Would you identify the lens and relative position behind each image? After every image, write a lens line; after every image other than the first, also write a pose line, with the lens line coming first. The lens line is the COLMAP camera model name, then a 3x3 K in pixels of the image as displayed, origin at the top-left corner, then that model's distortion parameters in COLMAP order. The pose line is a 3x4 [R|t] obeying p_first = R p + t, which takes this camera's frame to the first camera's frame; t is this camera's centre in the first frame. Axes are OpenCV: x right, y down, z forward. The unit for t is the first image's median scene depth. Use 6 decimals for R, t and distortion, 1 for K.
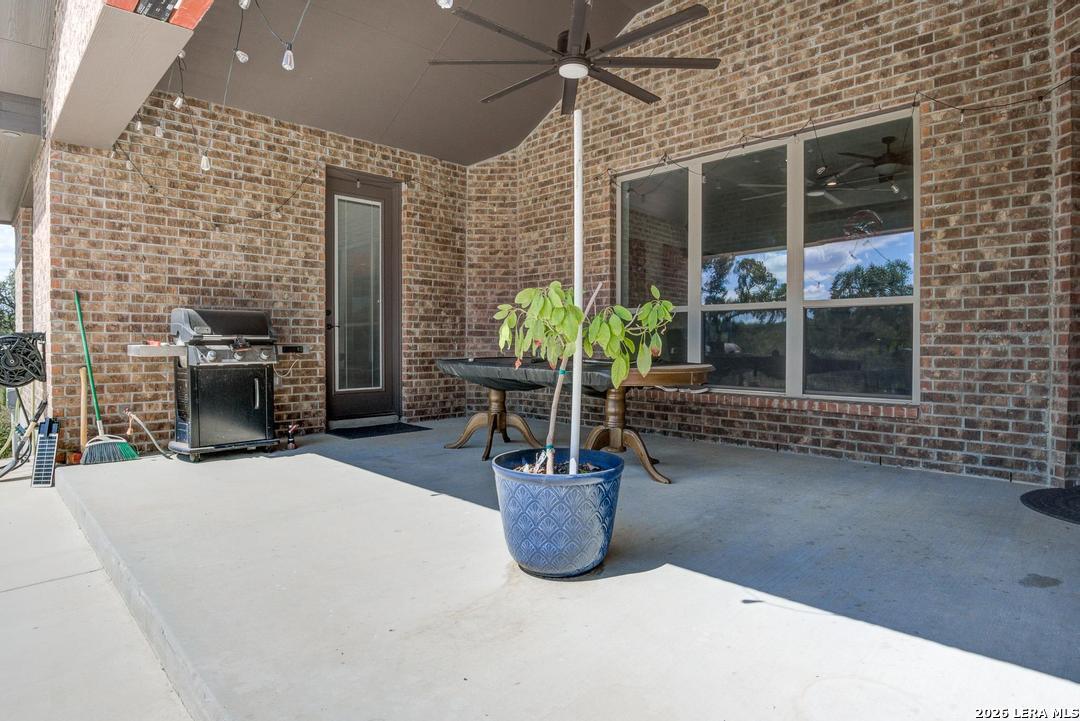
lens RADIAL K [[607.5, 0, 536.2], [0, 607.5, 356.2], [0, 0, 1]] dist [-0.053008, 0.012745]
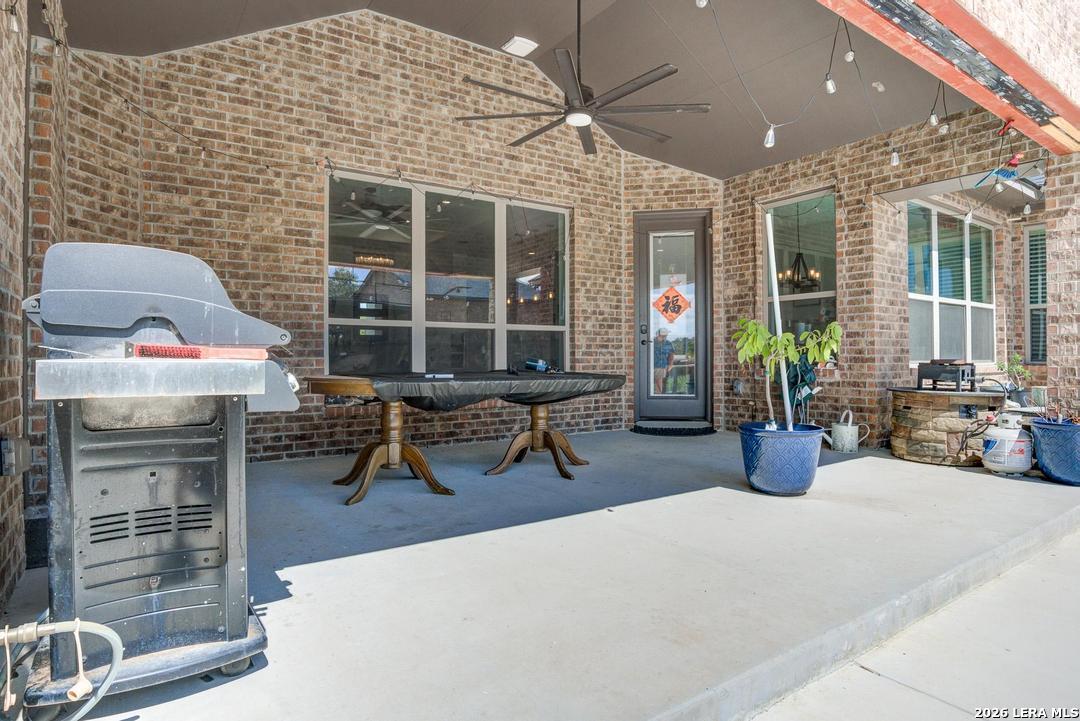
lens RADIAL K [[607.5, 0, 536.2], [0, 607.5, 356.2], [0, 0, 1]] dist [-0.053008, 0.012745]
pose [[0.163251, 0.000346, 0.986585, -0.874457], [0.026122, 0.999648, -0.004673, -0.013612], [-0.986239, 0.026535, 0.163184, 0.722707]]
